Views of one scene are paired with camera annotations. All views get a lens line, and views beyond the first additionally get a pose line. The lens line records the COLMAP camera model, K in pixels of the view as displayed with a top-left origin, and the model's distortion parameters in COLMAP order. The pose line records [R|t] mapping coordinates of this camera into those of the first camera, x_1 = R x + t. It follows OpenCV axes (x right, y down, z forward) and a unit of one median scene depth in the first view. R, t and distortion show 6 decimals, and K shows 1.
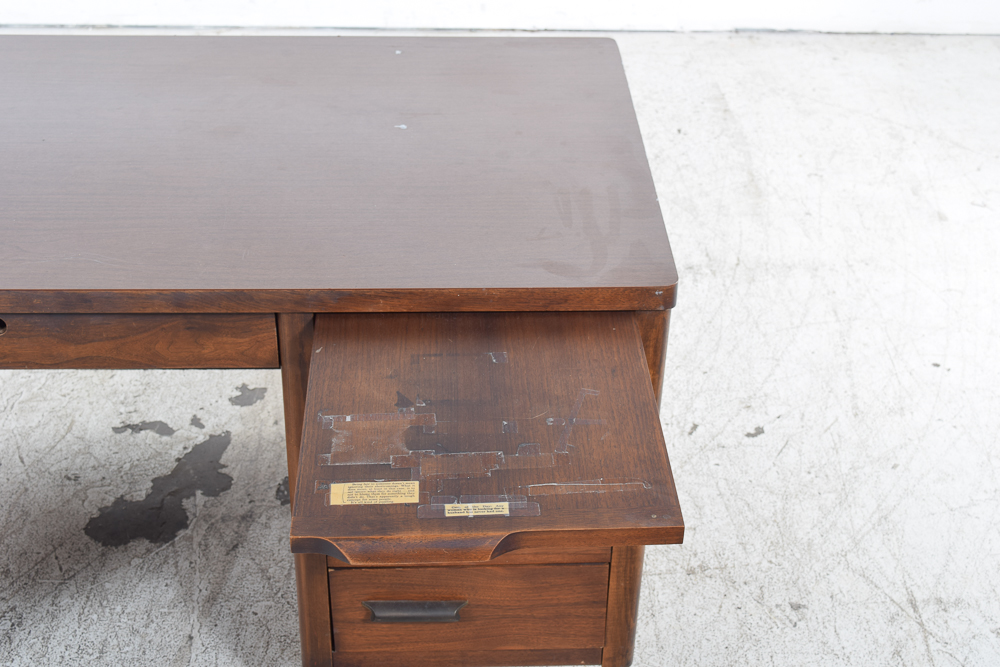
lens RADIAL K [[1405.8, 0, 504.7], [0, 1405.8, 324.4], [0, 0, 1]] dist [-0.032348, 0.000000]
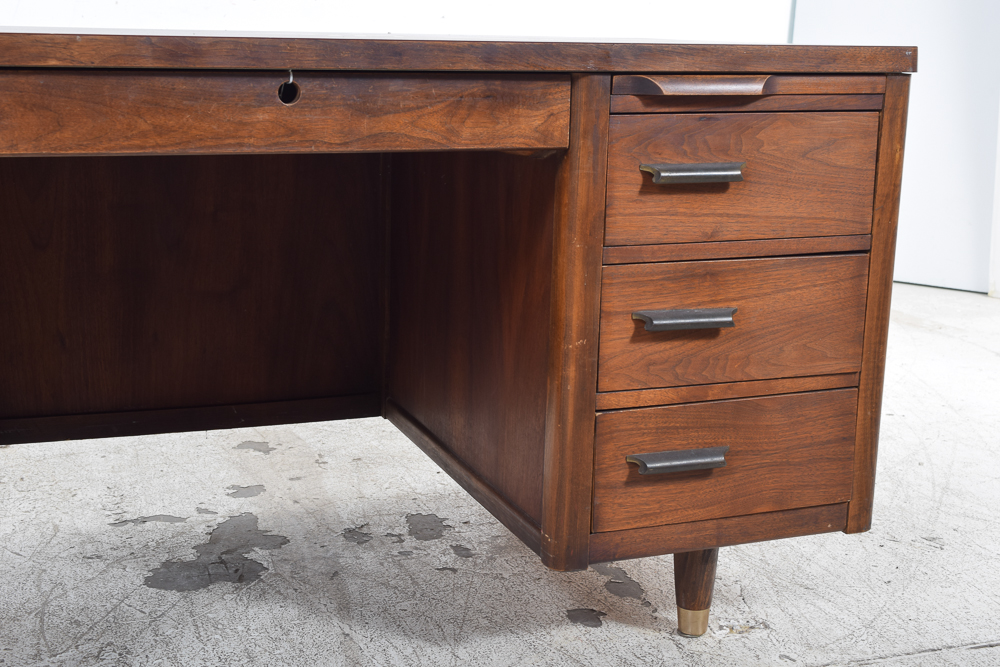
lens RADIAL K [[1467.0, 0, 501.0], [0, 1467.0, 328.8], [0, 0, 1]] dist [-0.017846, 0.000000]
pose [[0.942340, -0.063640, 0.328549, -0.394263], [0.174161, 0.931588, -0.319078, 0.333121], [-0.285766, 0.357901, 0.888957, 0.123719]]
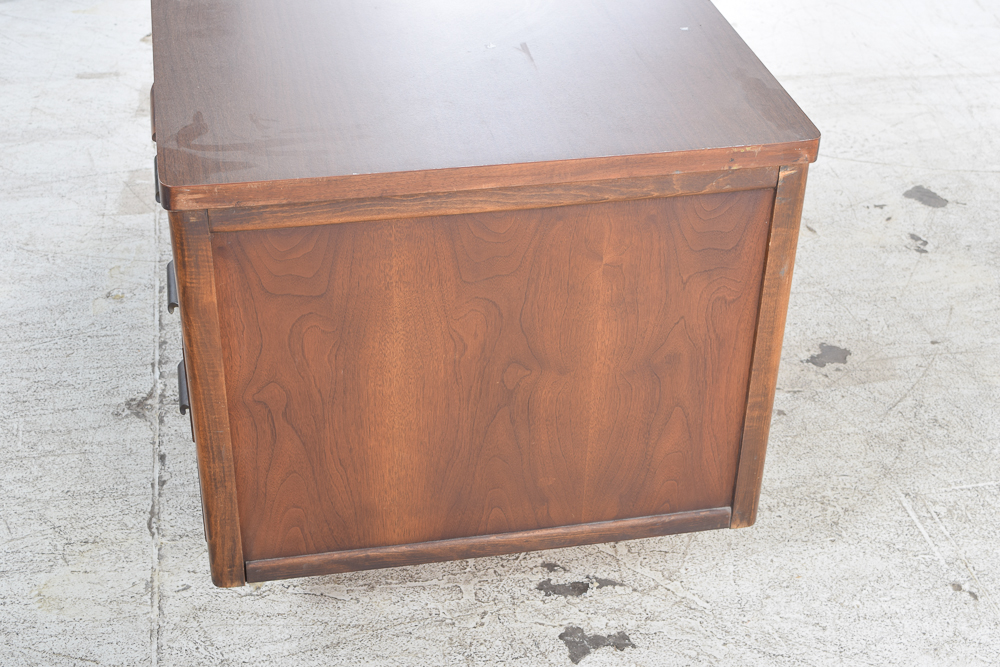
lens RADIAL K [[1492.9, 0, 503.2], [0, 1492.9, 333.3], [0, 0, 1]] dist [-0.016770, 0.000000]
pose [[0.180997, 0.547567, -0.816952, 0.745756], [-0.548485, 0.745696, 0.378289, -0.330365], [0.816336, 0.379616, 0.435301, 0.551651]]
